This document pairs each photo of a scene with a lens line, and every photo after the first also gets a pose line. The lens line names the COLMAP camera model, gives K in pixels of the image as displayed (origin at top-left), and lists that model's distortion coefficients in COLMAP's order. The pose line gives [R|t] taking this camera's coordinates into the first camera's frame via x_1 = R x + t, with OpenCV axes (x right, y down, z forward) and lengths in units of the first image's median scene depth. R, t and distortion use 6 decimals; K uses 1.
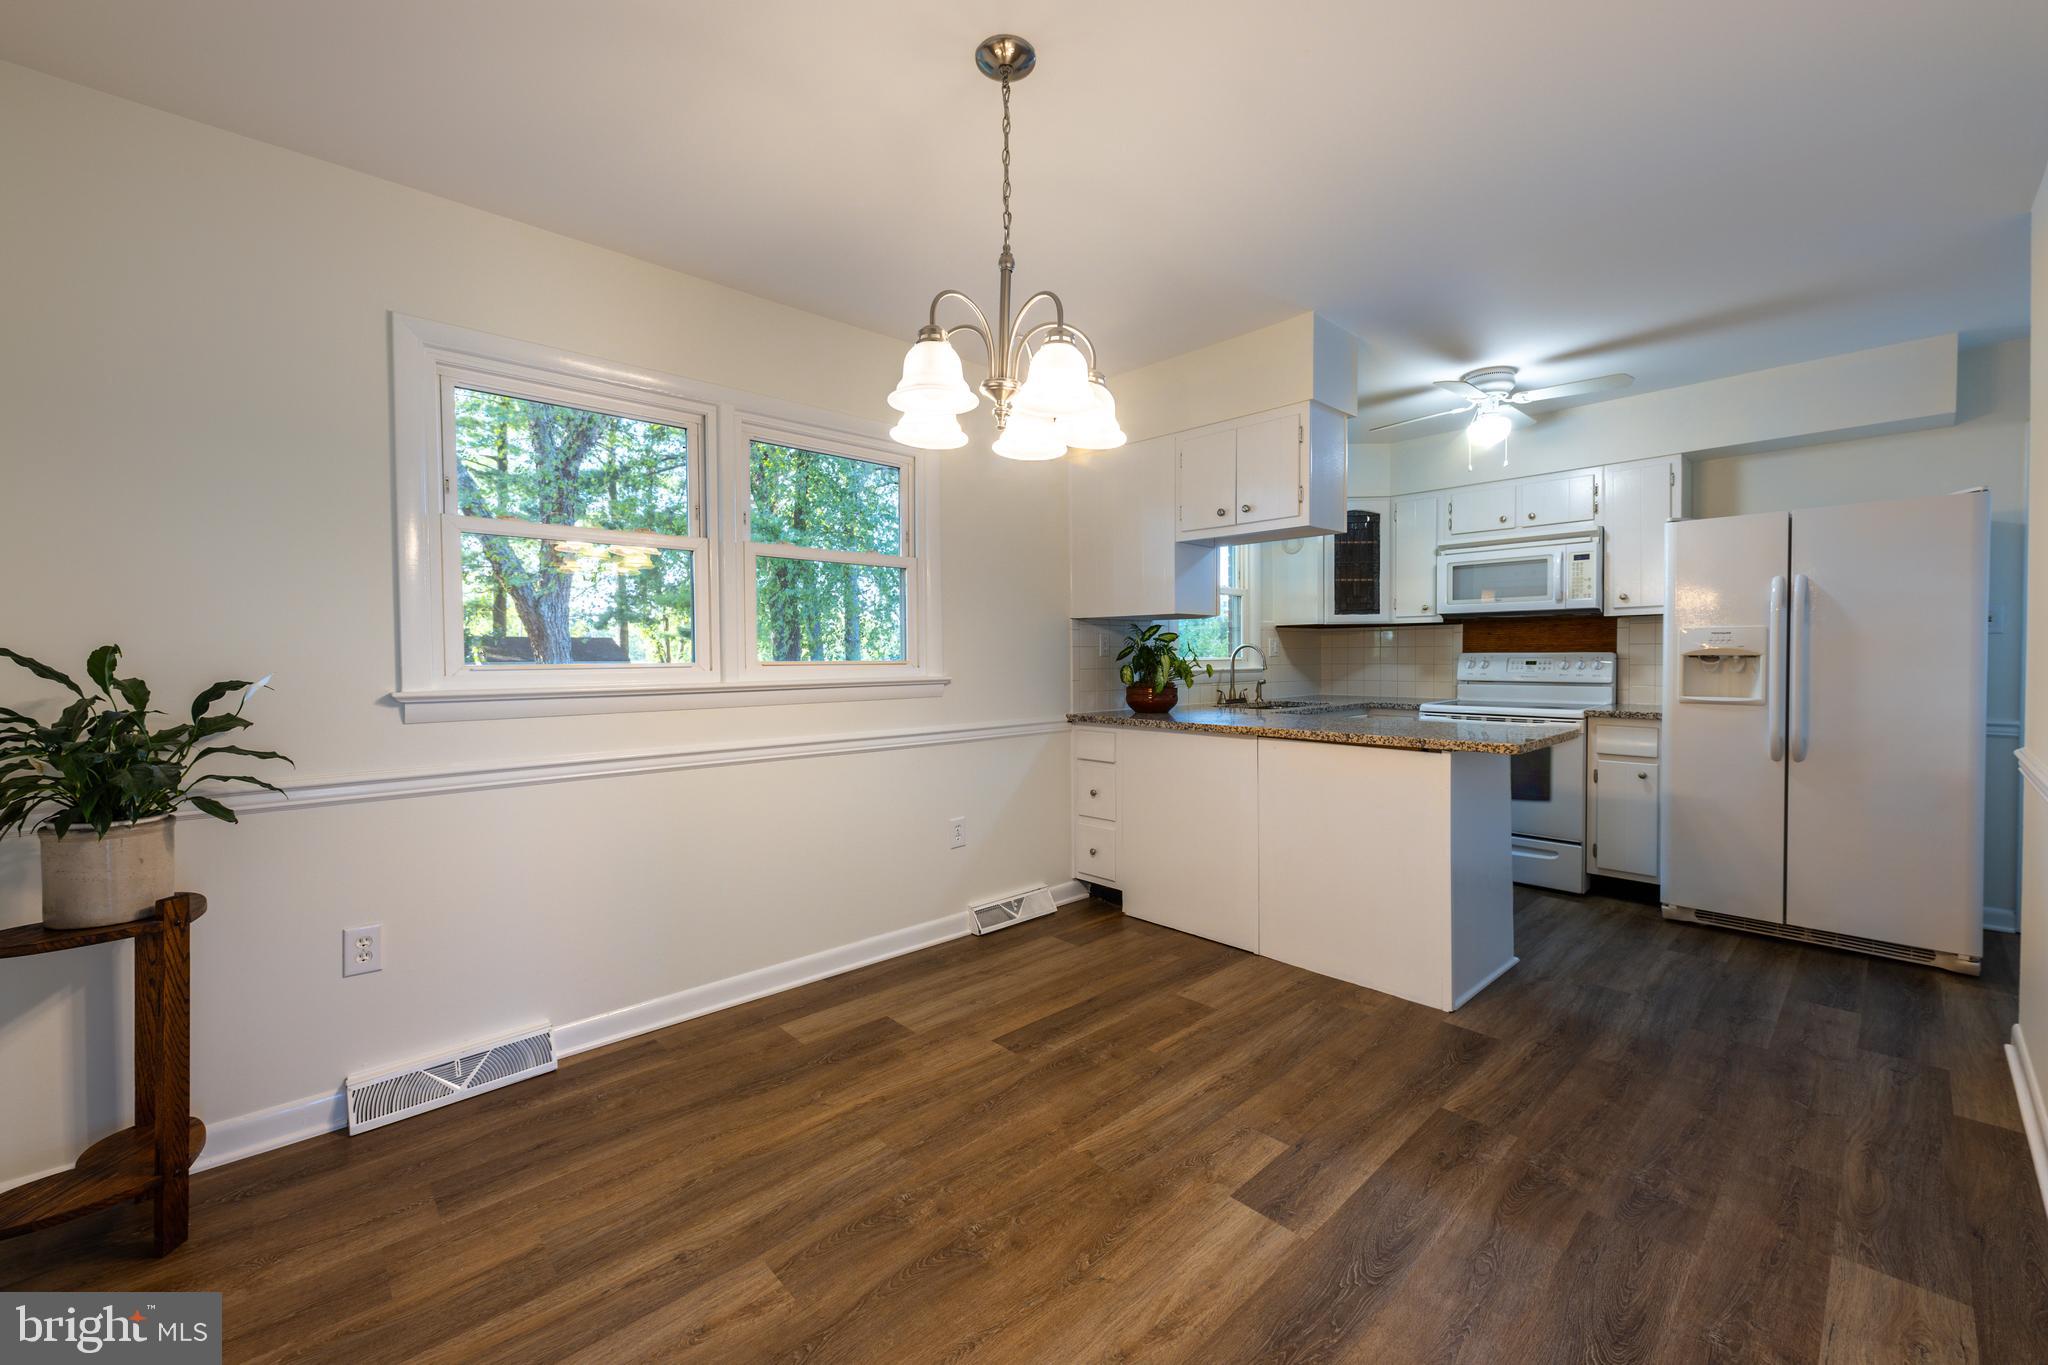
lens RADIAL K [[818.4, 0, 1023.5], [0, 818.4, 676.0], [0, 0, 1]] dist [0.004325, -0.000637]
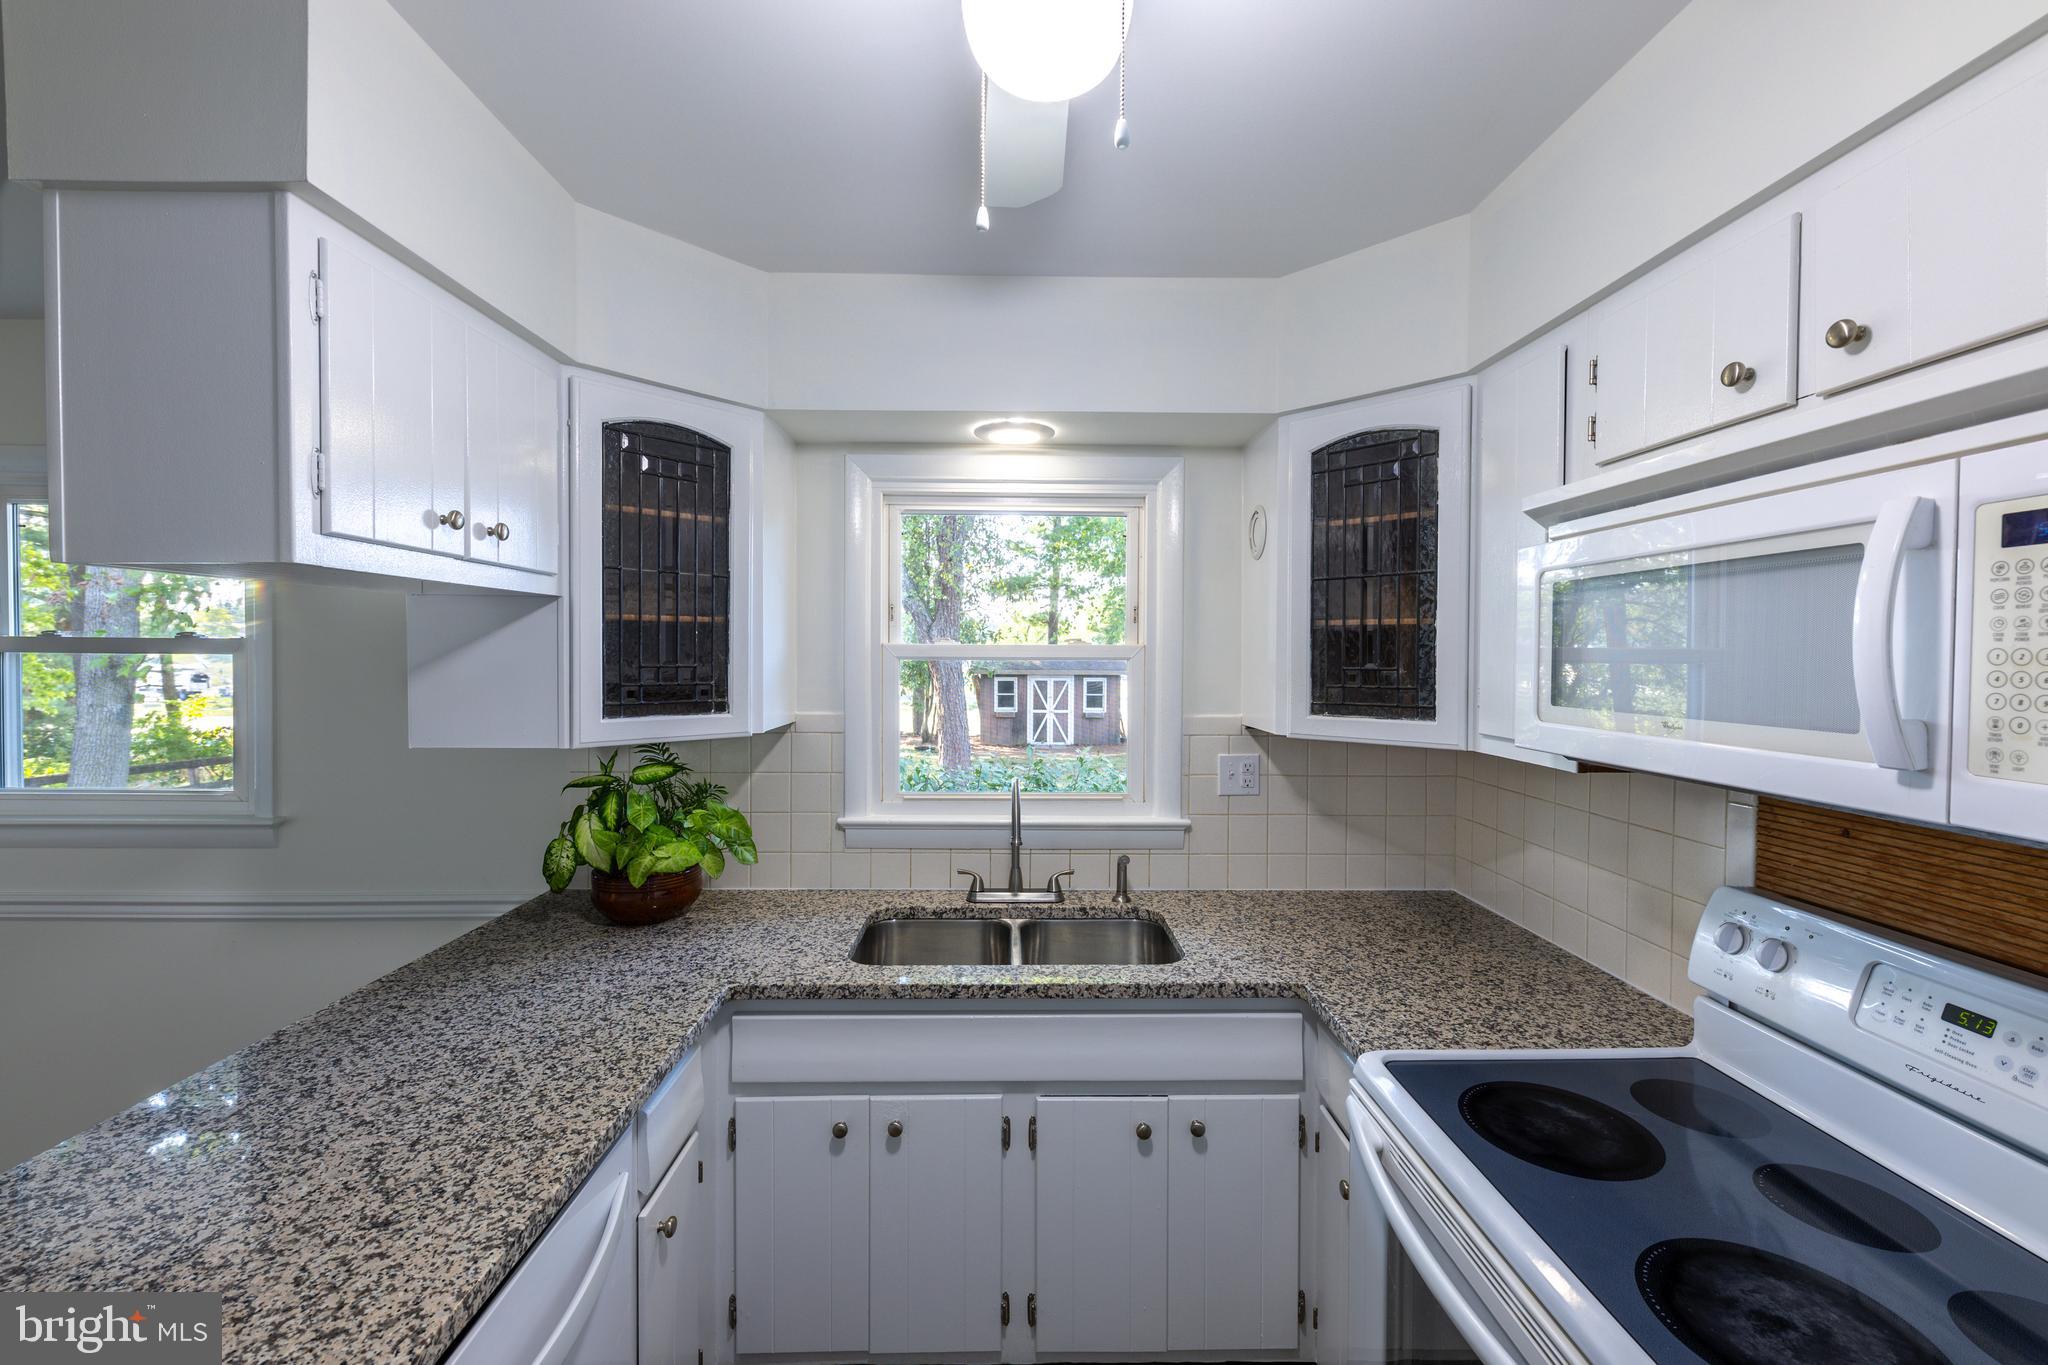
lens RADIAL K [[818.4, 0, 1022.9], [0, 818.4, 671.0], [0, 0, 1]] dist [0.004325, -0.000637]
pose [[0.735832, 0.024541, -0.676719, 0.825090], [-0.026526, 0.999621, 0.007408, -0.144347], [0.676644, 0.012499, 0.736204, 0.959990]]
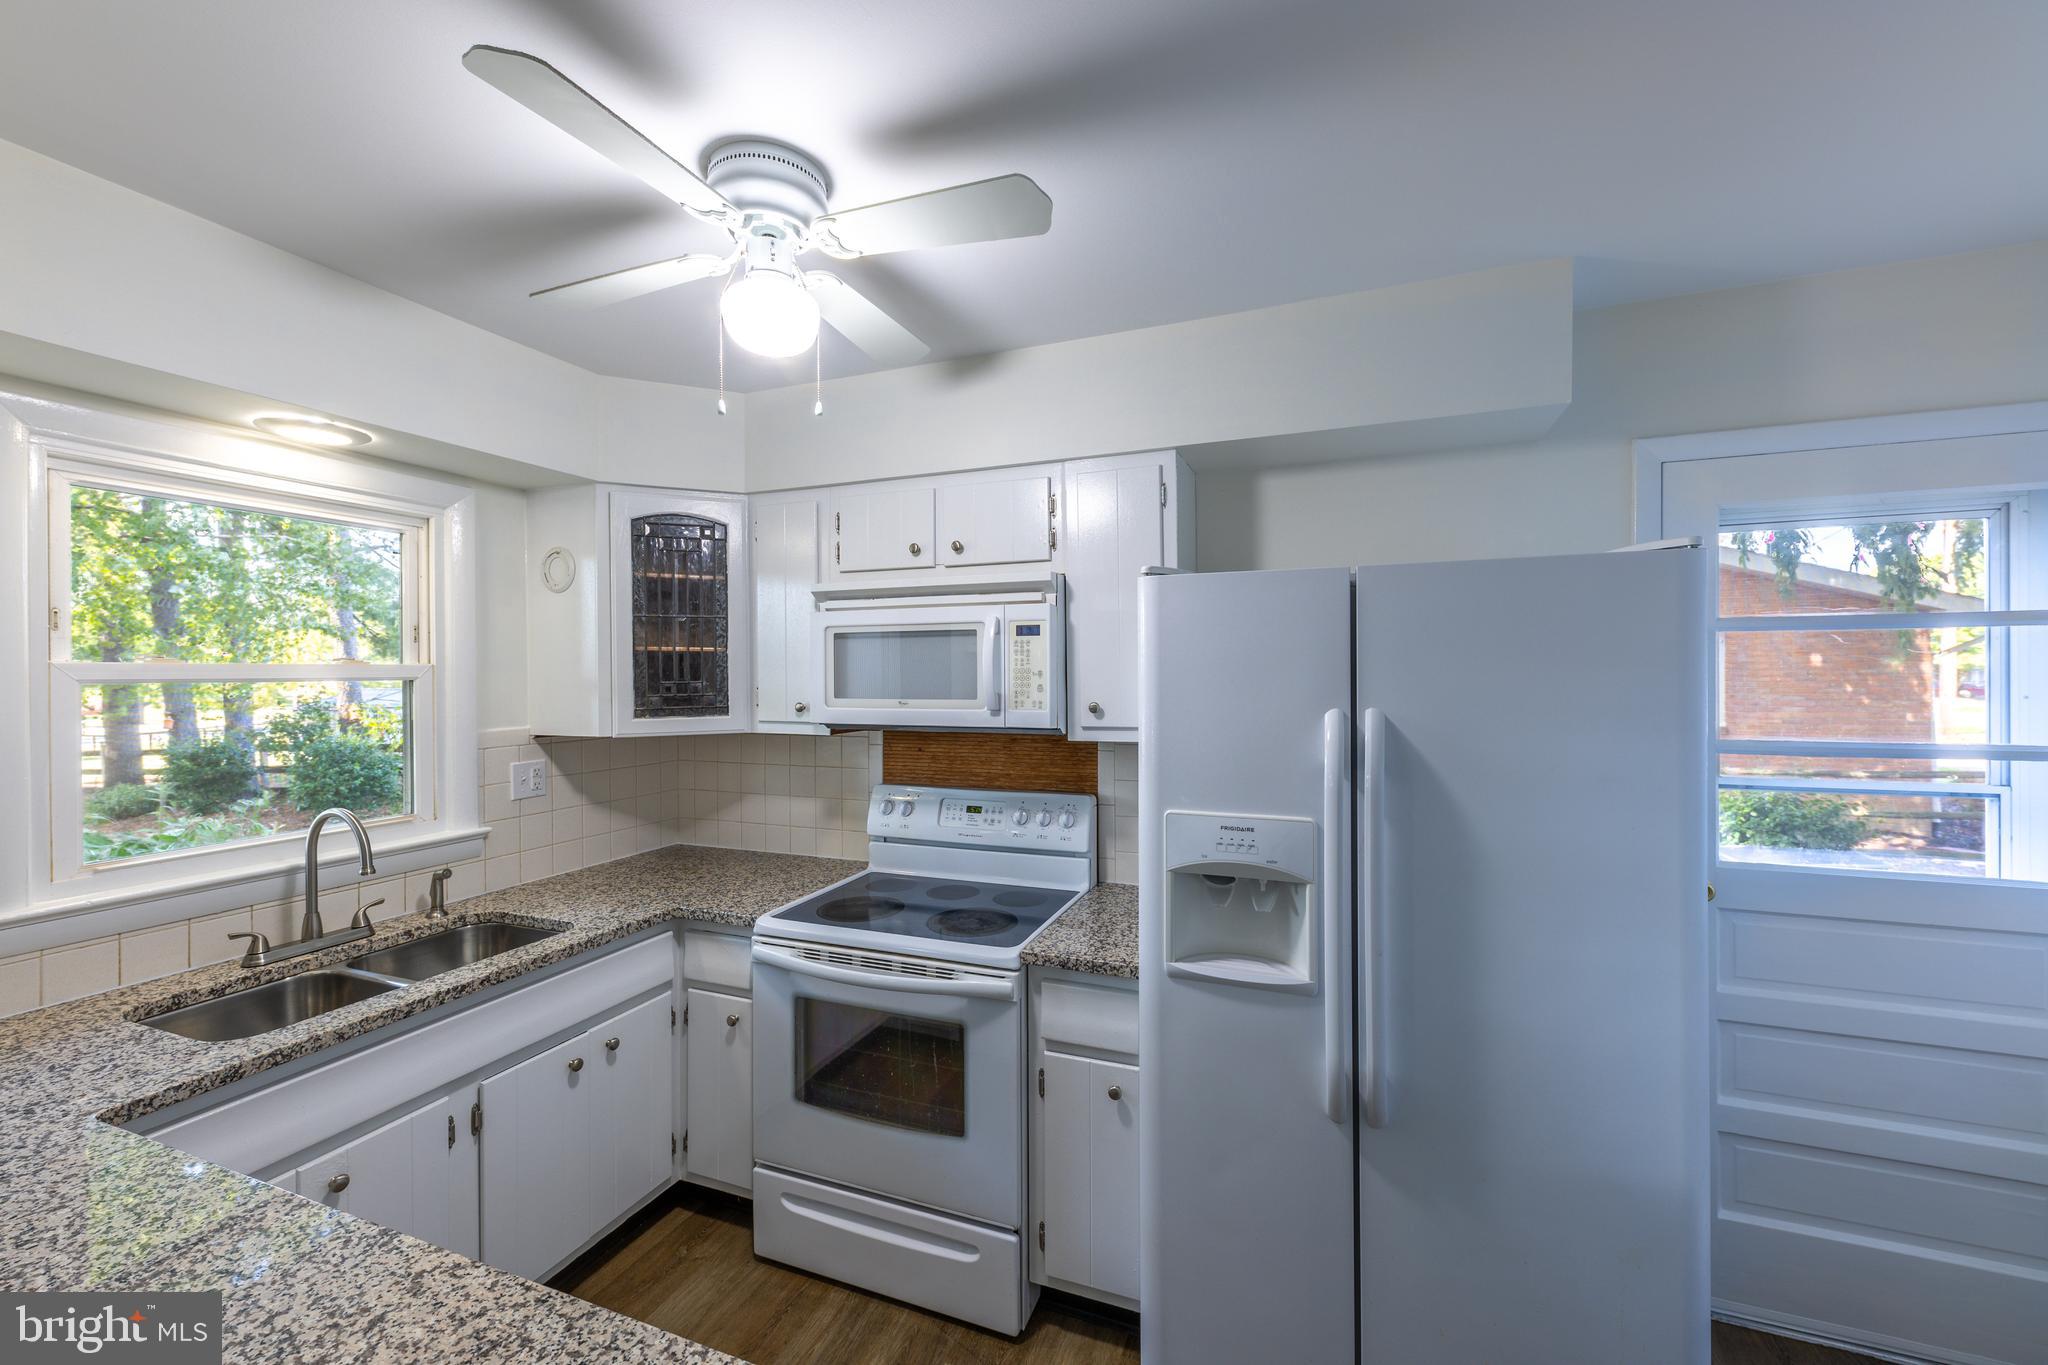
lens RADIAL K [[818.4, 0, 1026.9], [0, 818.4, 679.8], [0, 0, 1]] dist [0.004325, -0.000637]
pose [[0.904705, -0.000957, 0.426038, 0.587823], [0.008565, 0.999836, -0.015943, -0.135090], [-0.425953, 0.018072, 0.904565, 0.679180]]
